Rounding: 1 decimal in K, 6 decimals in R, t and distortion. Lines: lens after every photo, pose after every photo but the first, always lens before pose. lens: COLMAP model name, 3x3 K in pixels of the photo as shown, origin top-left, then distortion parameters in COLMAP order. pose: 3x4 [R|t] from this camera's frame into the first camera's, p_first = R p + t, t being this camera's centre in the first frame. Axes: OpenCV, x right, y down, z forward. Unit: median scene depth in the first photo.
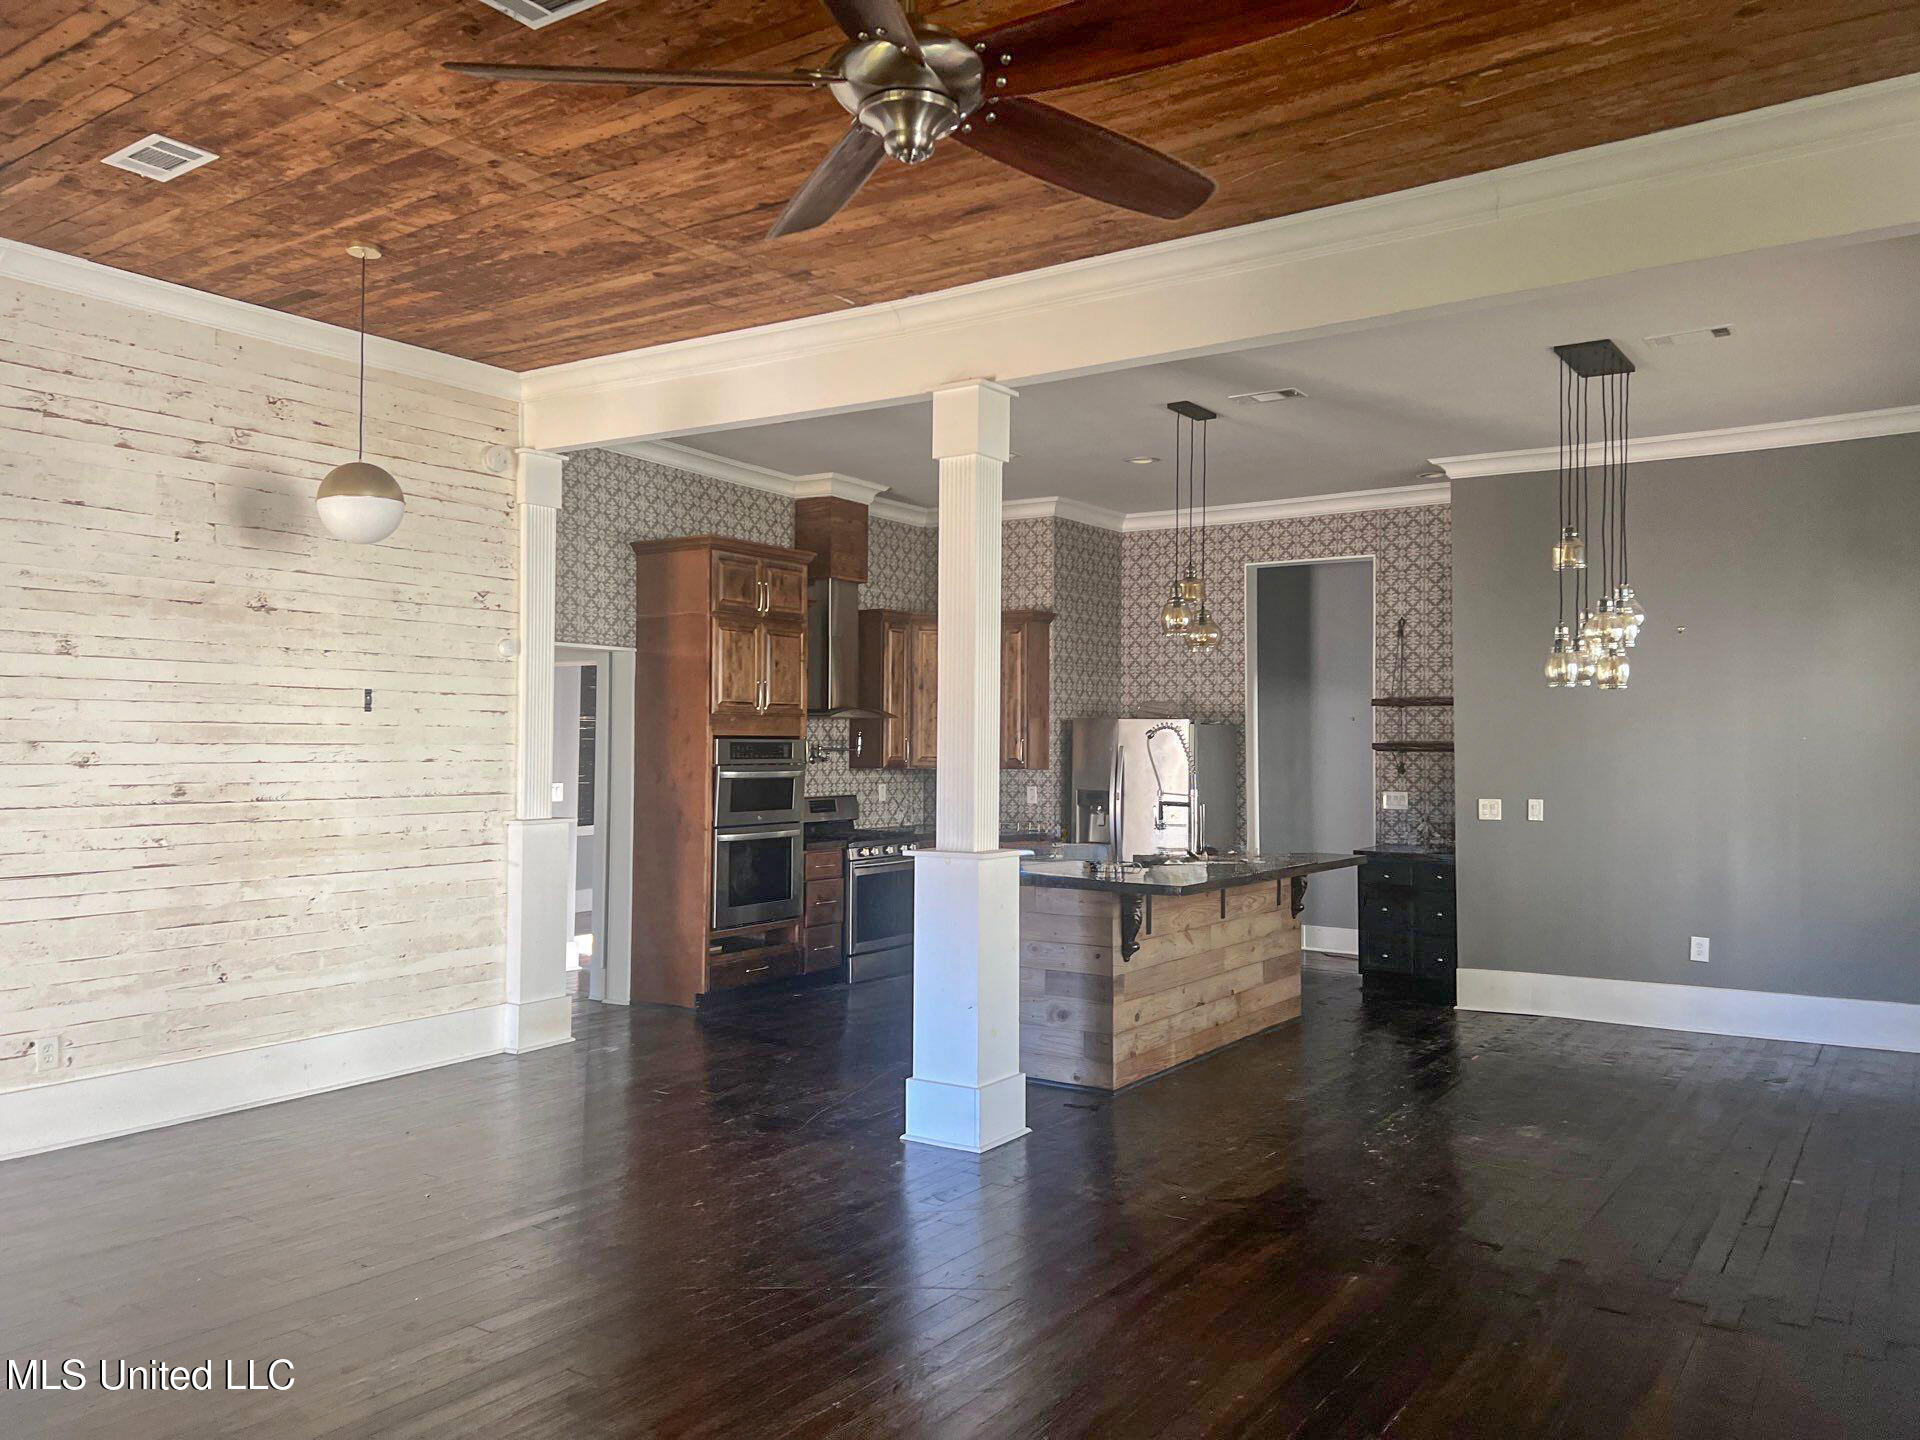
lens RADIAL K [[1441.7, 0, 960.0], [0, 1441.7, 720.0], [0, 0, 1]] dist [0.002058, -0.007268]
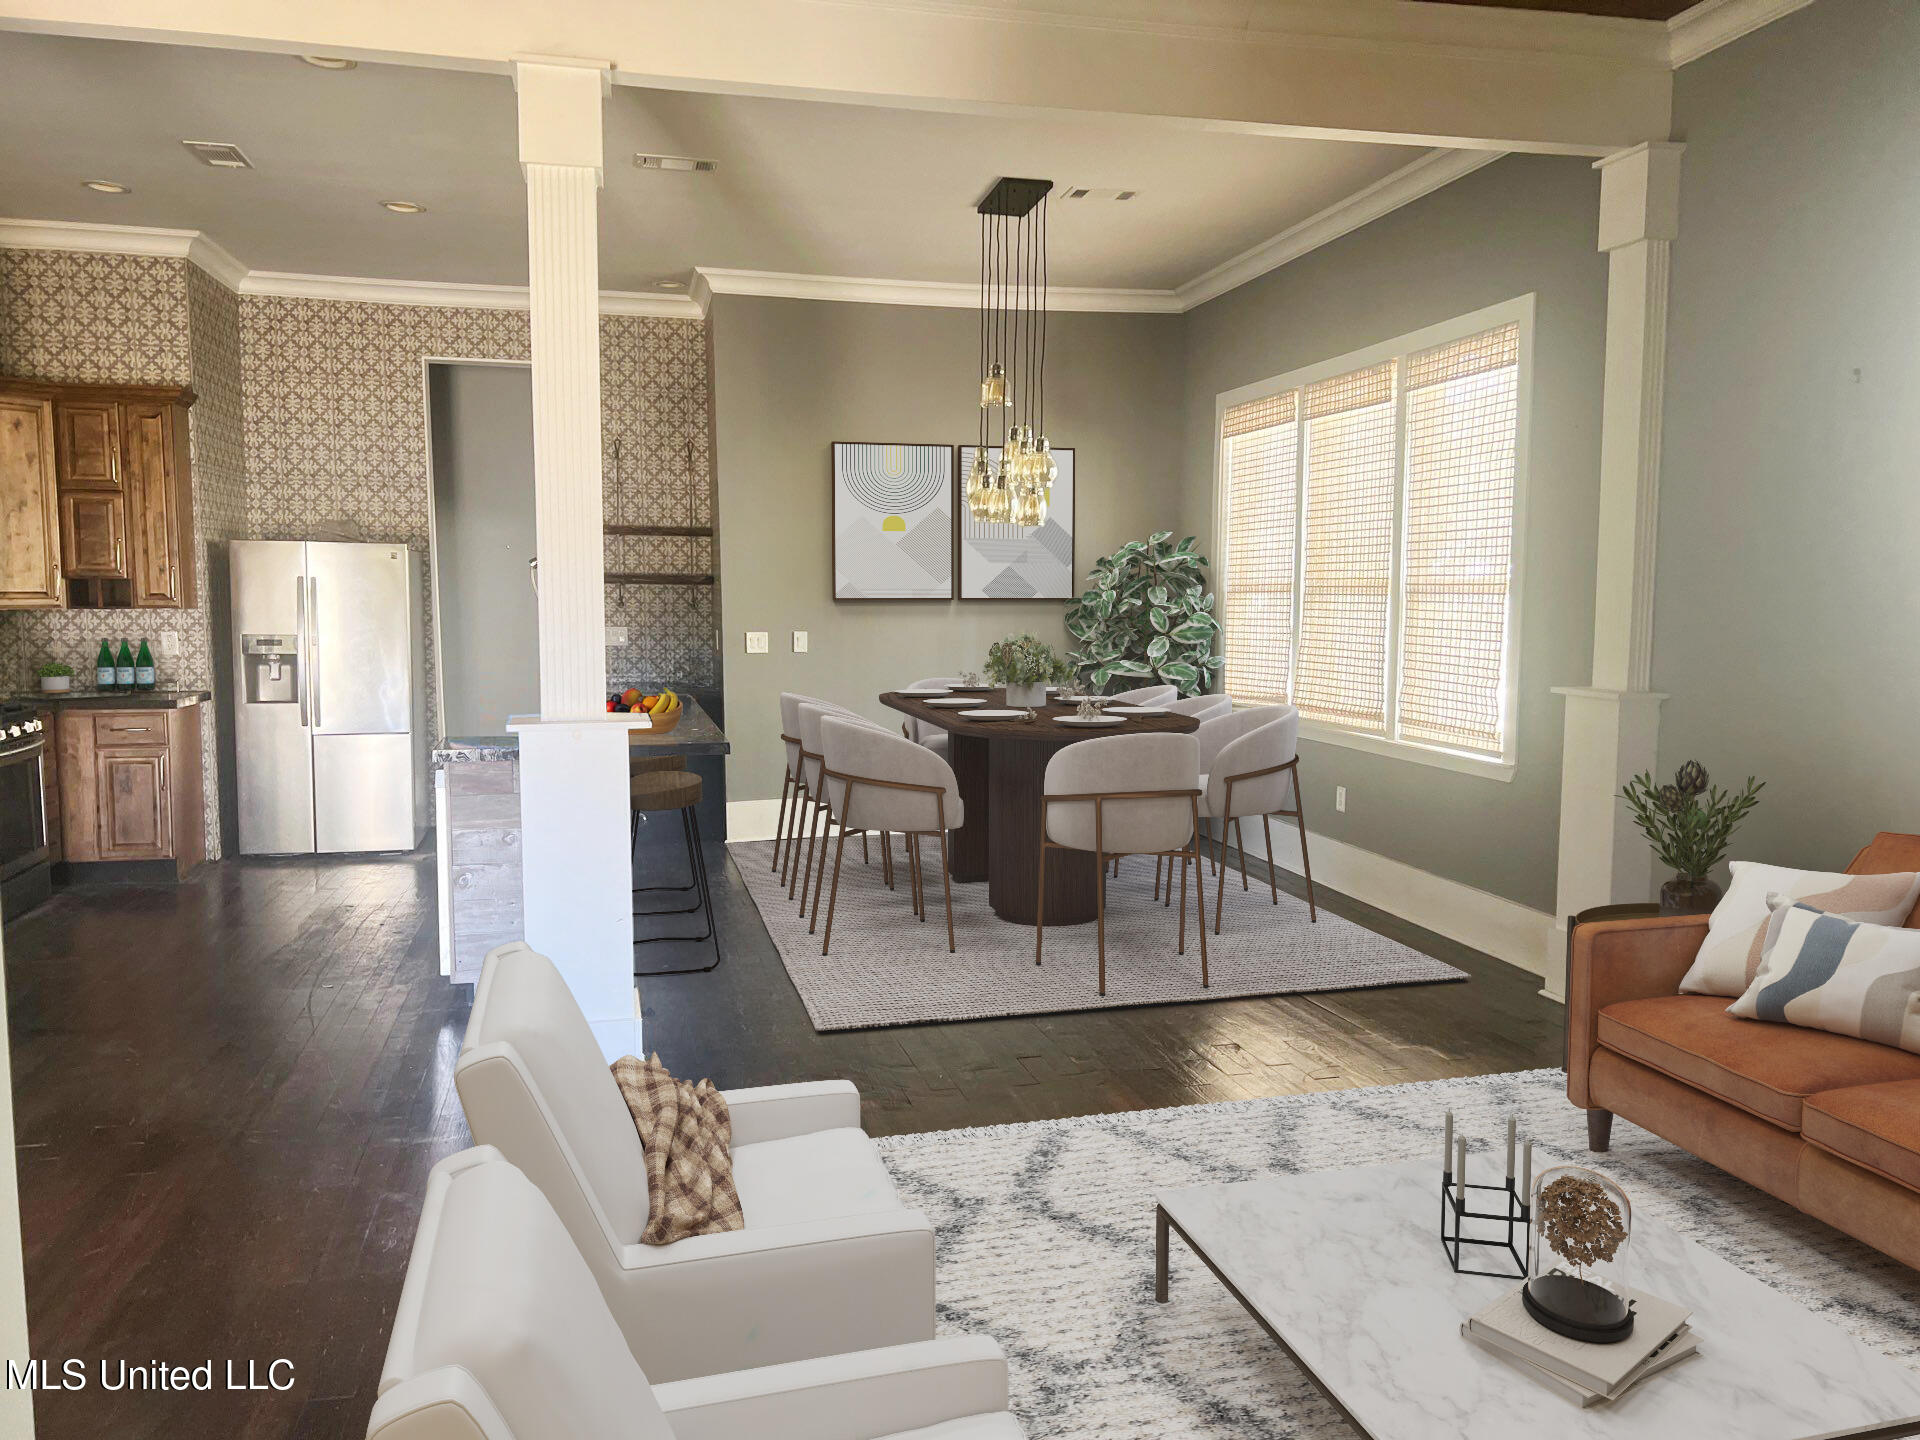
lens RADIAL K [[1441.7, 0, 960.0], [0, 1441.7, 720.0], [0, 0, 1]] dist [0.002058, -0.007268]
pose [[0.639041, -0.072521, 0.765746, -0.259574], [-0.017440, 0.993923, 0.108685, 0.004033], [-0.768975, -0.082809, 0.633893, 0.223069]]
